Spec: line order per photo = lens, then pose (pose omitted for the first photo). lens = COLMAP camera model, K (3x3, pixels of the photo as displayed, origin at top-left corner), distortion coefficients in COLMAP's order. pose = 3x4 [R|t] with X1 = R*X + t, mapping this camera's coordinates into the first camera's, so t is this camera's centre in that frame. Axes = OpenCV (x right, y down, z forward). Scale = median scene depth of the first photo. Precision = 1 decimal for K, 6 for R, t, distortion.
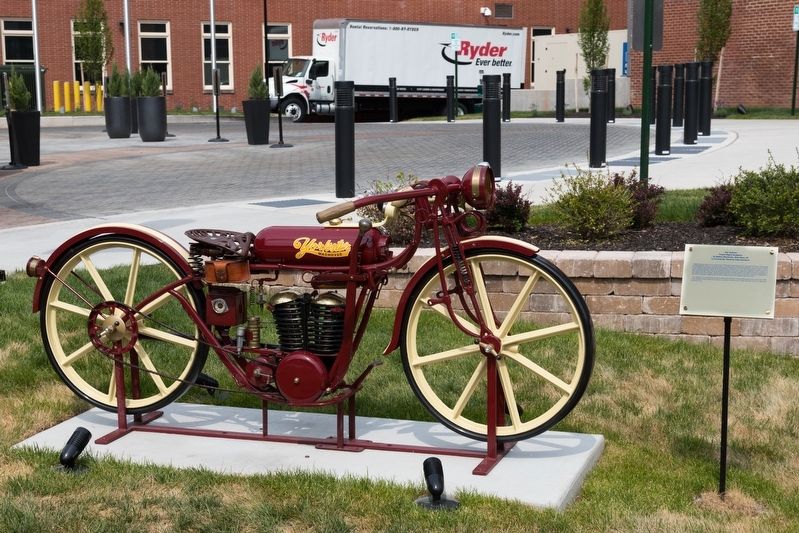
lens RADIAL K [[1354.6, 0, 399.5], [0, 1354.6, 266.5], [0, 0, 1]] dist [0.027485, 0.015854]
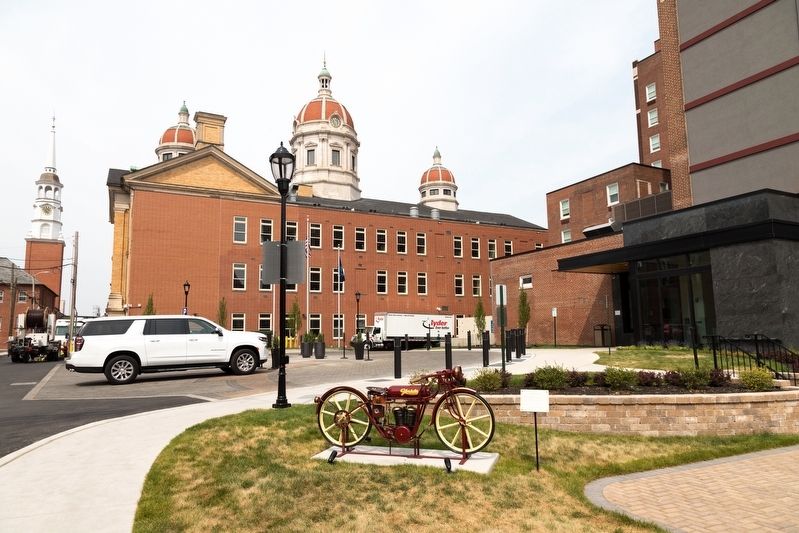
lens RADIAL K [[517.5, 0, 399.5], [0, 517.5, 266.5], [0, 0, 1]] dist [0.004681, 0.000424]
pose [[0.999903, -0.010038, -0.009666, -0.056677], [0.007136, 0.964638, -0.263483, 0.019846], [0.011969, 0.263389, 0.964616, -0.243510]]
